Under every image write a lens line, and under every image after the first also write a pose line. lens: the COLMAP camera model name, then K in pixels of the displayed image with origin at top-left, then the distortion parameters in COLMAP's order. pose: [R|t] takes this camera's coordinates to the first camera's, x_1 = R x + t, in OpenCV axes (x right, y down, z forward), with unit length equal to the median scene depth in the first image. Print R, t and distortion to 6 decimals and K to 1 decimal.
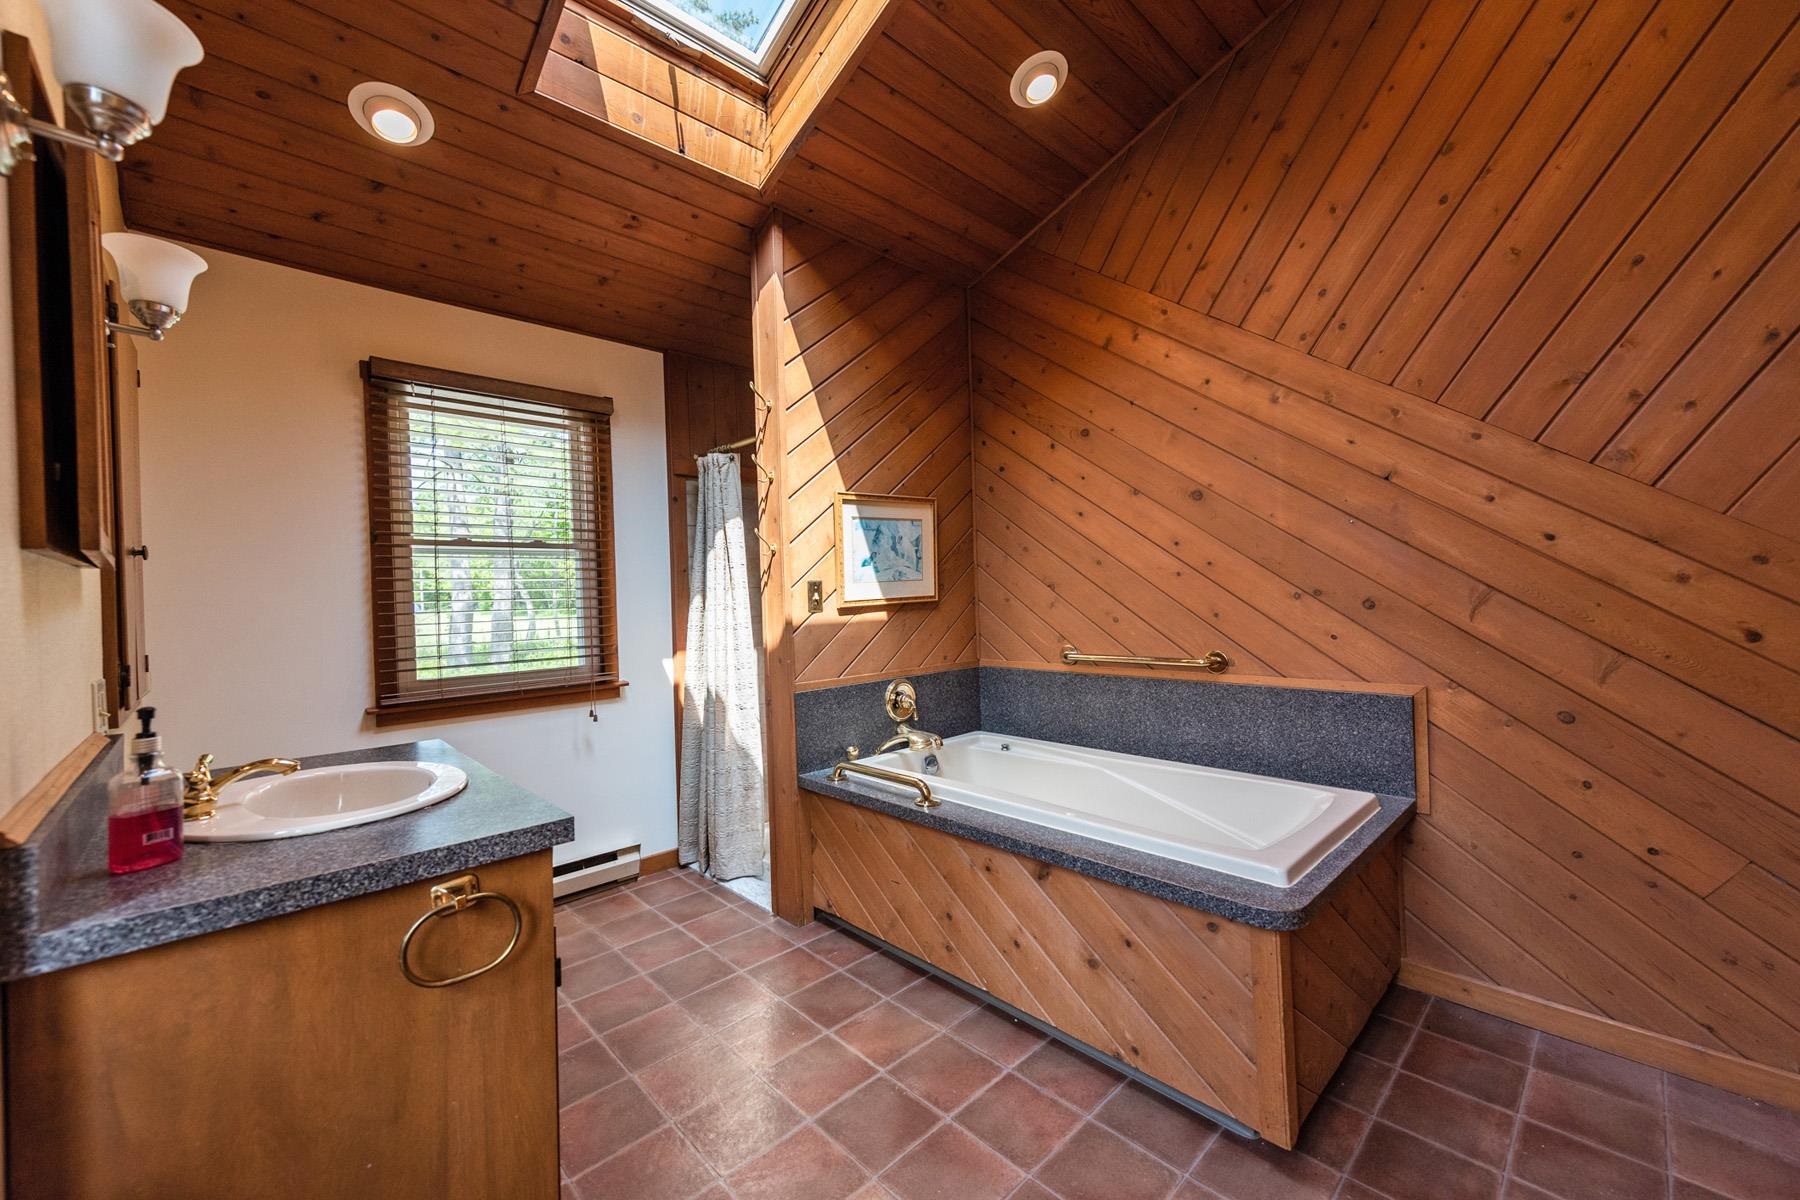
lens RADIAL K [[698.9, 0, 895.8], [0, 698.9, 598.6], [0, 0, 1]] dist [0.002060, 0.000103]
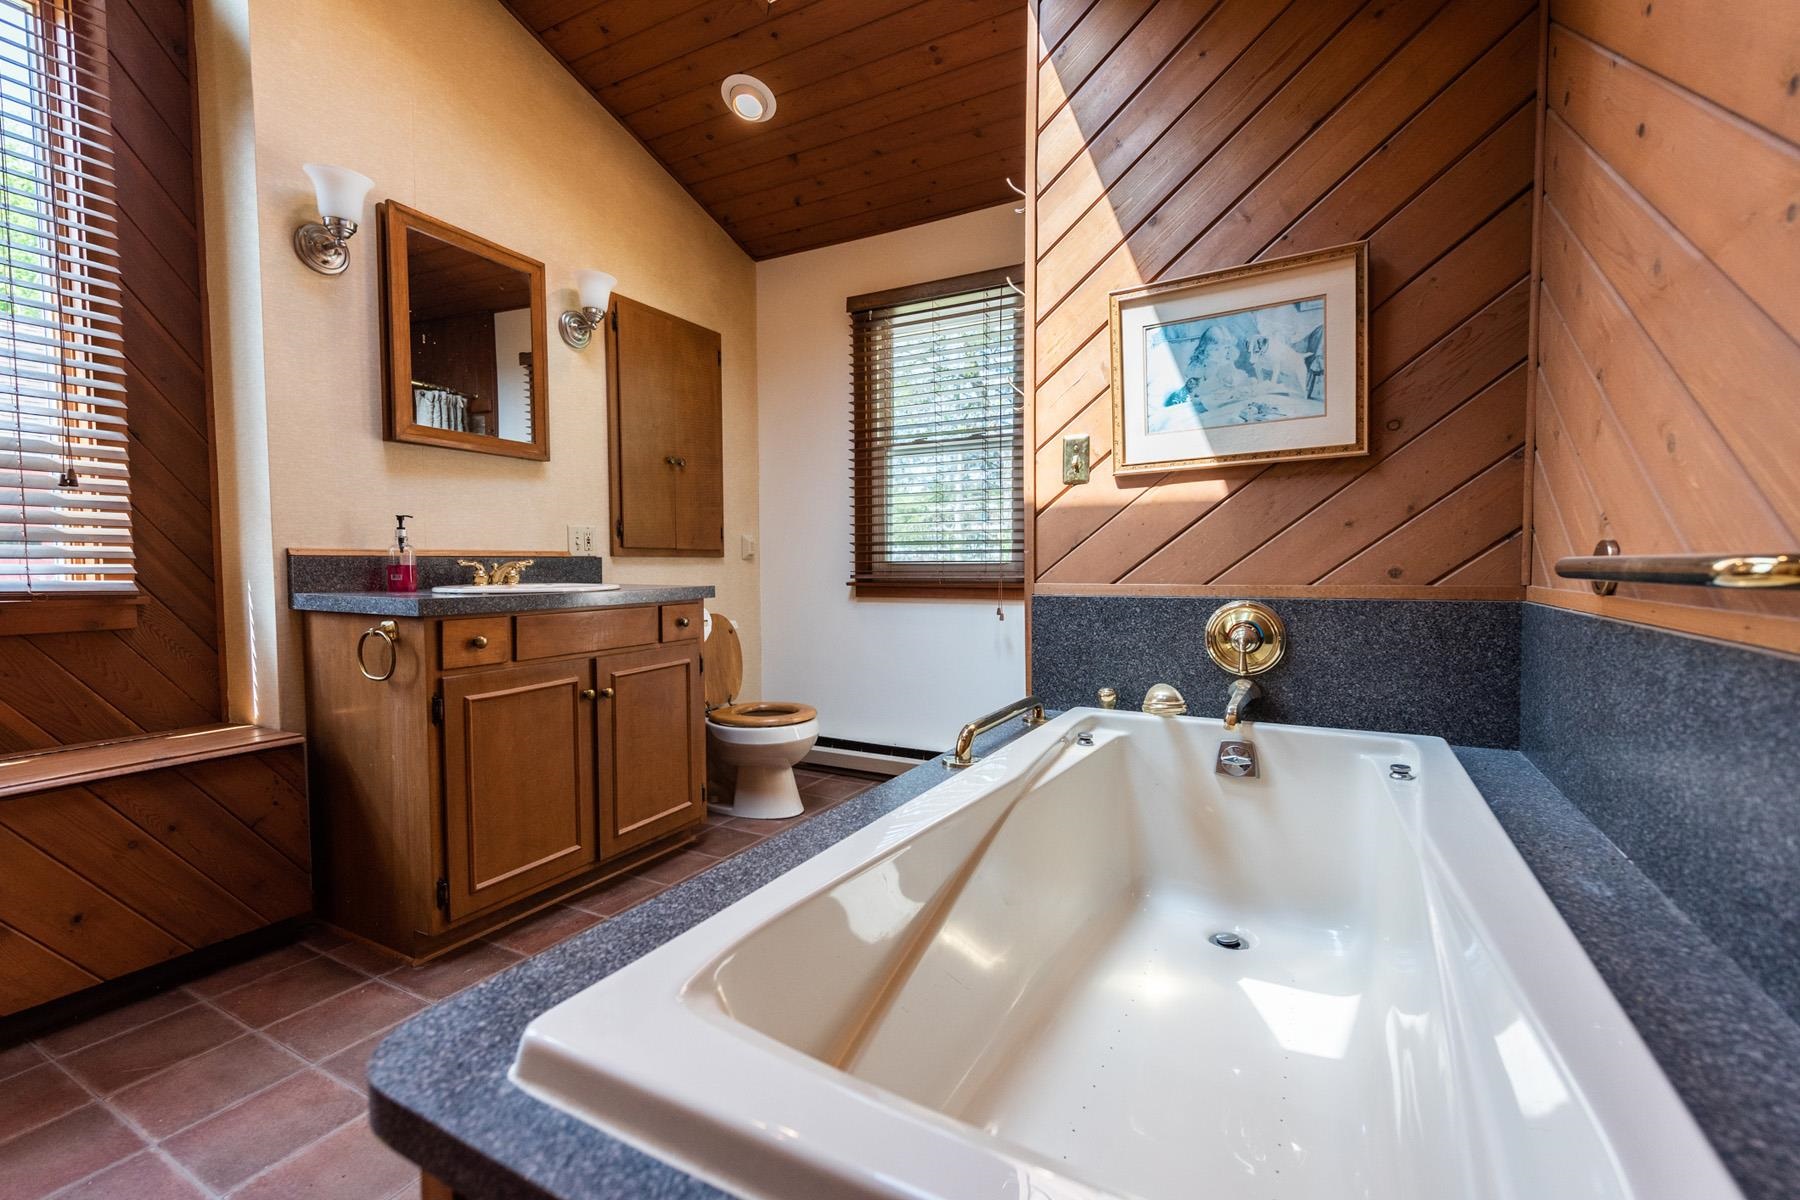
lens RADIAL K [[790.7, 0, 895.8], [0, 790.7, 594.4], [0, 0, 1]] dist [0.021964, 0.000063]
pose [[0.299354, 0.069865, -0.951581, 0.545691], [-0.010682, 0.997498, 0.069876, 0.071205], [0.954082, -0.010752, 0.299351, 0.567666]]
